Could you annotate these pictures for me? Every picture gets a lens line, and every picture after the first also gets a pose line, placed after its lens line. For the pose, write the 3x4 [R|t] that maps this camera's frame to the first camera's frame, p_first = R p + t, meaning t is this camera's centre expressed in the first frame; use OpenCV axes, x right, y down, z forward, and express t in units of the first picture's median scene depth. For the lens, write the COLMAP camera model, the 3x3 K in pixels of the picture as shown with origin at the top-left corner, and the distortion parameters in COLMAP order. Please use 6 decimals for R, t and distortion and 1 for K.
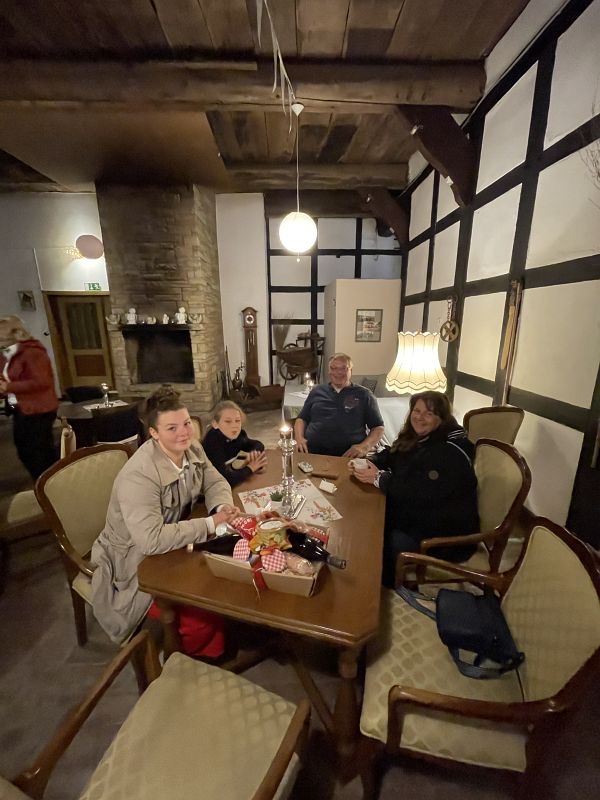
lens RADIAL K [[341.9, 0, 299.8], [0, 341.9, 404.9], [0, 0, 1]] dist [-0.003740, -0.000259]
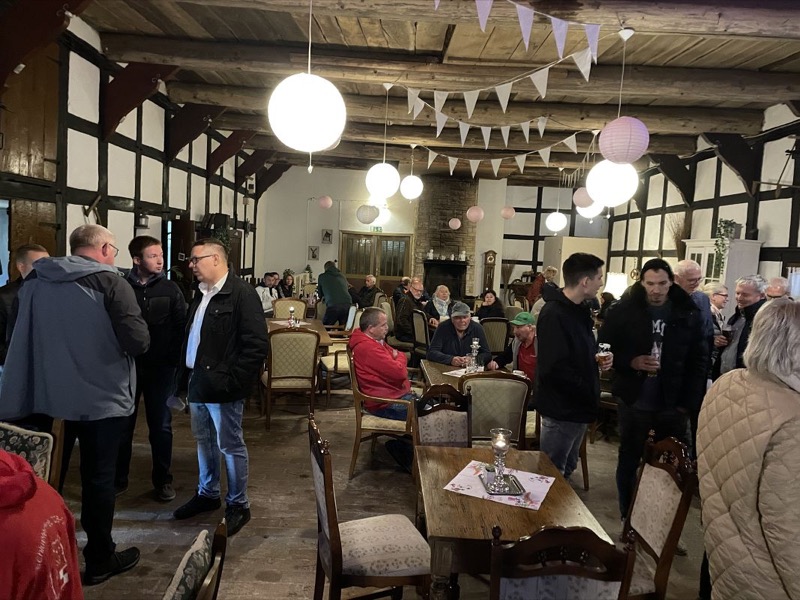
lens RADIAL K [[603.8, 0, 397.5], [0, 603.8, 300.2], [0, 0, 1]] dist [0.046043, -0.020757]
pose [[0.997591, 0.057667, -0.038546, -0.507085], [-0.063142, 0.985012, -0.160513, 0.379814], [0.028712, 0.162560, 0.986281, -1.609744]]
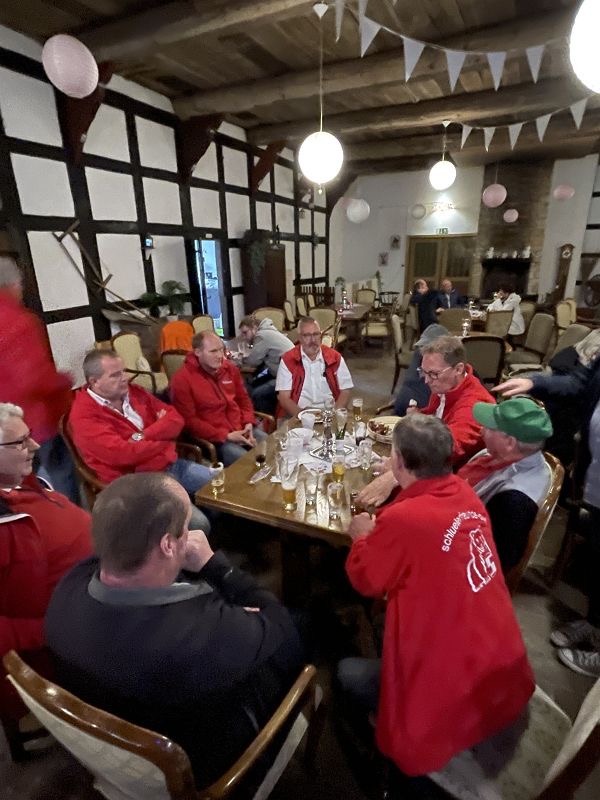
lens RADIAL K [[423.9, 0, 298.2], [0, 423.9, 403.8], [0, 0, 1]] dist [-0.018802, -0.000639]
pose [[0.874061, 0.145738, -0.463442, -0.265562], [-0.098711, 0.987321, 0.124309, 0.244465], [0.475682, -0.062907, 0.877365, -1.046542]]
